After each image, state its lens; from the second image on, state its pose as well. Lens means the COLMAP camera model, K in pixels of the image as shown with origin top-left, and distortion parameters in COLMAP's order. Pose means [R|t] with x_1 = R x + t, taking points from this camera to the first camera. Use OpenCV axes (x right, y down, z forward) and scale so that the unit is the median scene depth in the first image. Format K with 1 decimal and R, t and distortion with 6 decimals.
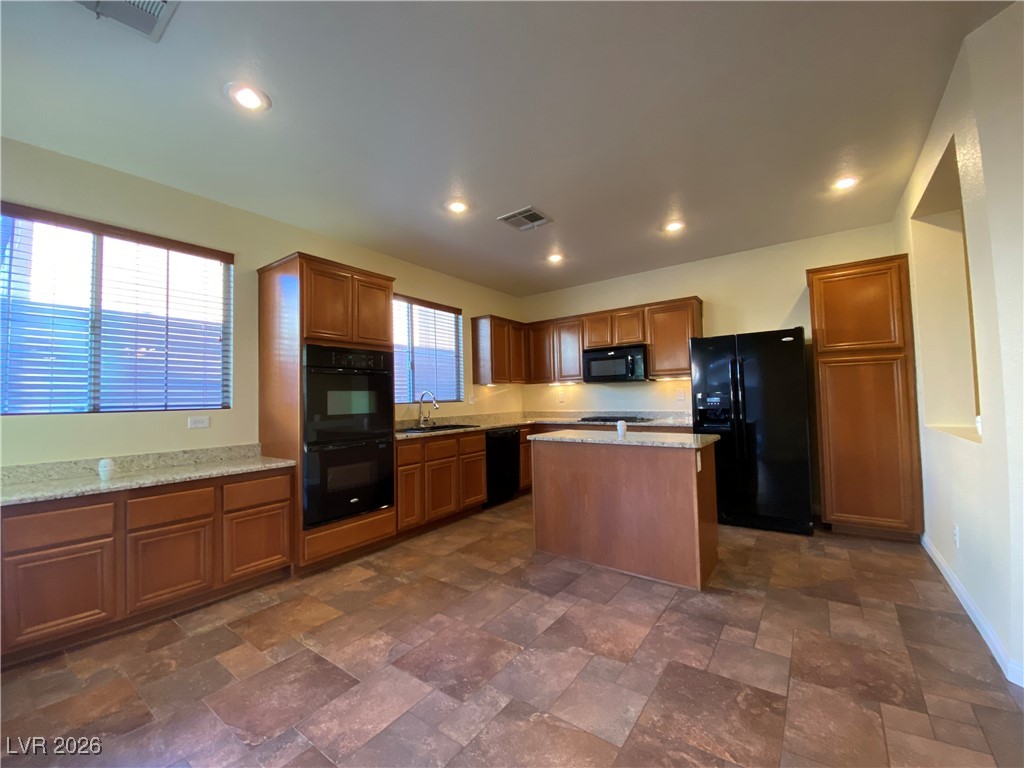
lens RADIAL K [[418.3, 0, 509.1], [0, 418.3, 383.5], [0, 0, 1]] dist [0.022536, -0.000987]
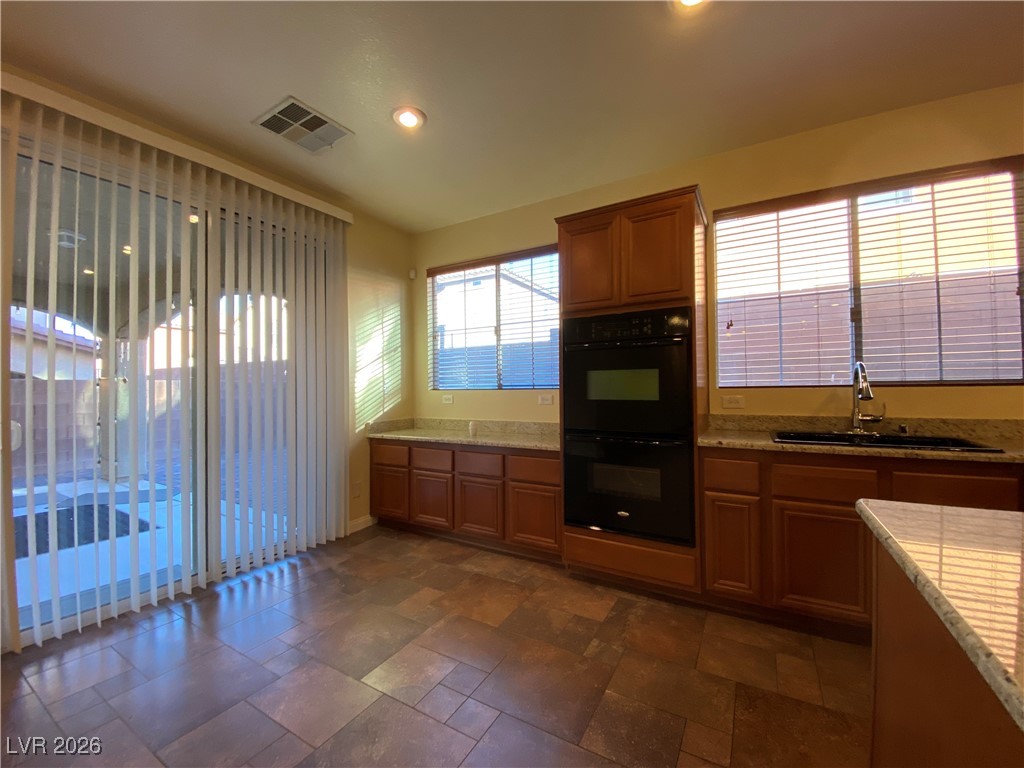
lens RADIAL K [[418.3, 0, 514.5], [0, 418.3, 380.6], [0, 0, 1]] dist [0.022536, -0.000987]
pose [[0.118039, 0.007517, -0.992981, 0.359851], [0.043748, 0.998961, 0.012762, 0.019550], [0.992045, -0.044948, 0.117587, 0.725557]]
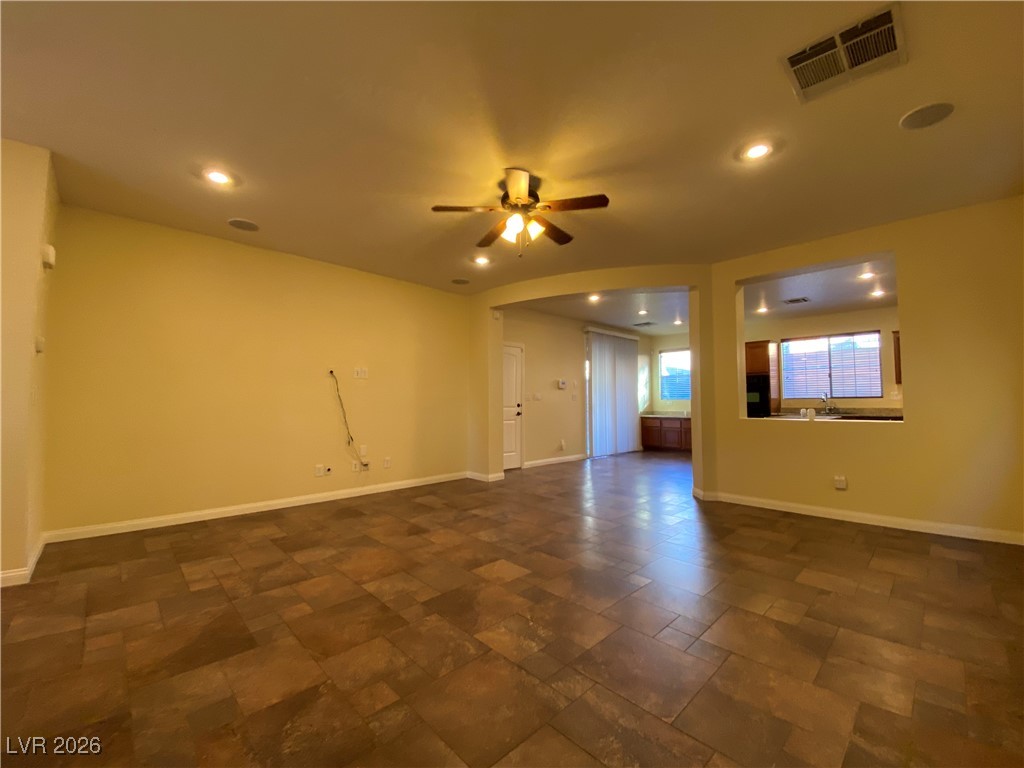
lens RADIAL K [[418.3, 0, 507.5], [0, 418.3, 385.0], [0, 0, 1]] dist [0.022536, -0.000987]
pose [[-0.130046, -0.023213, -0.991236, 2.240144], [0.039380, 0.998816, -0.028557, -0.011699], [0.990726, -0.042749, -0.128978, -0.052744]]
